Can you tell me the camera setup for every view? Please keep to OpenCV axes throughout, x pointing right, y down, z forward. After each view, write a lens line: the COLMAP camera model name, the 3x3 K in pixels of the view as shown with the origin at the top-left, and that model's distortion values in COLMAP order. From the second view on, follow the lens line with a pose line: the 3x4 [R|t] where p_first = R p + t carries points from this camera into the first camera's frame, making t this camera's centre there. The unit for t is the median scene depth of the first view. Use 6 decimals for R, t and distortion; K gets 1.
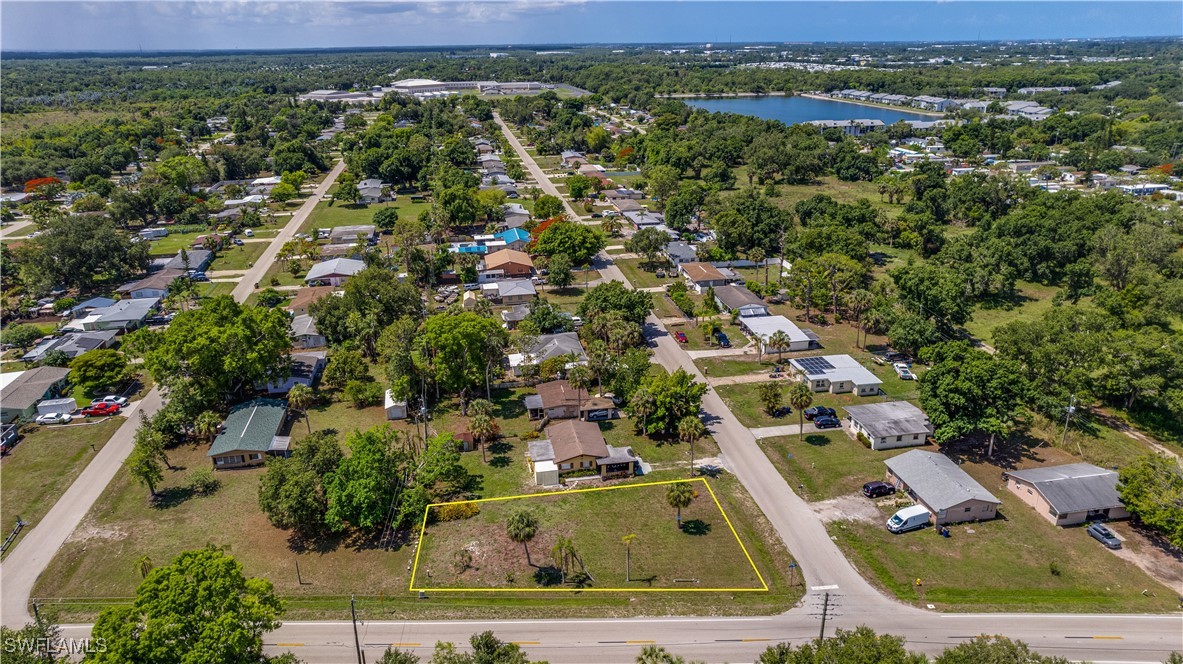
lens RADIAL K [[756.7, 0, 591.5], [0, 756.7, 332.0], [0, 0, 1]] dist [-0.023294, 0.000110]
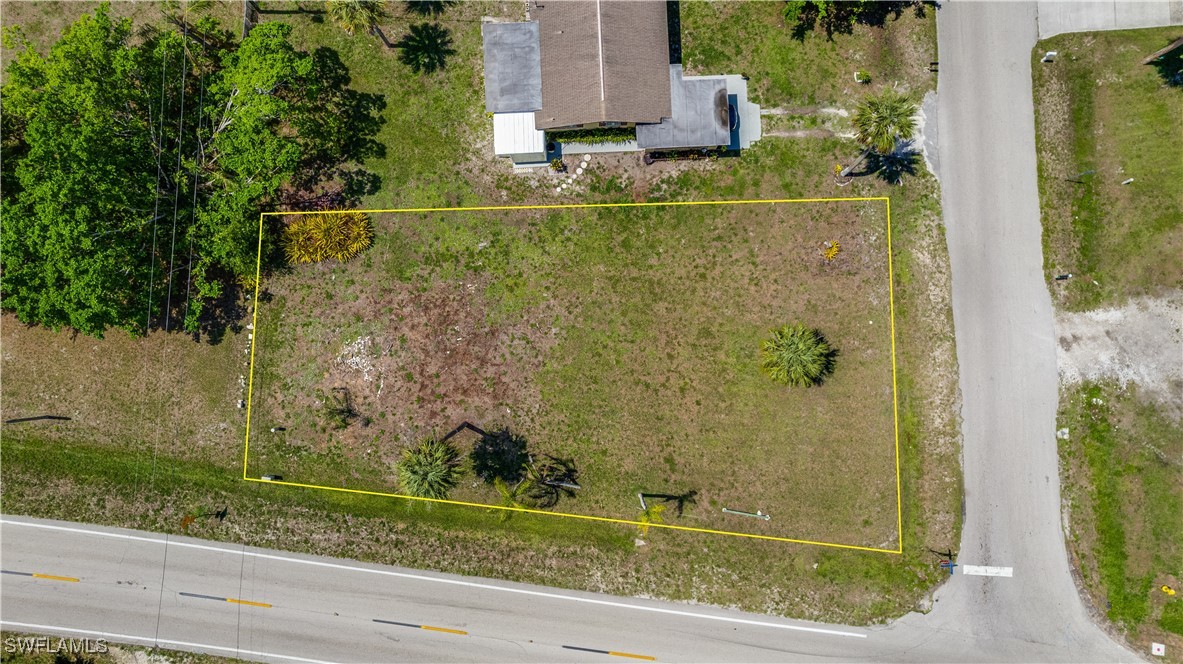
lens RADIAL K [[759.8, 0, 586.3], [0, 759.8, 330.4], [0, 0, 1]] dist [-0.049850, 0.064310]
pose [[0.990188, 0.139743, 0.000791, -0.006015], [-0.056563, 0.395605, 0.916677, -0.175192], [0.127786, -0.907727, 0.399627, 0.716900]]
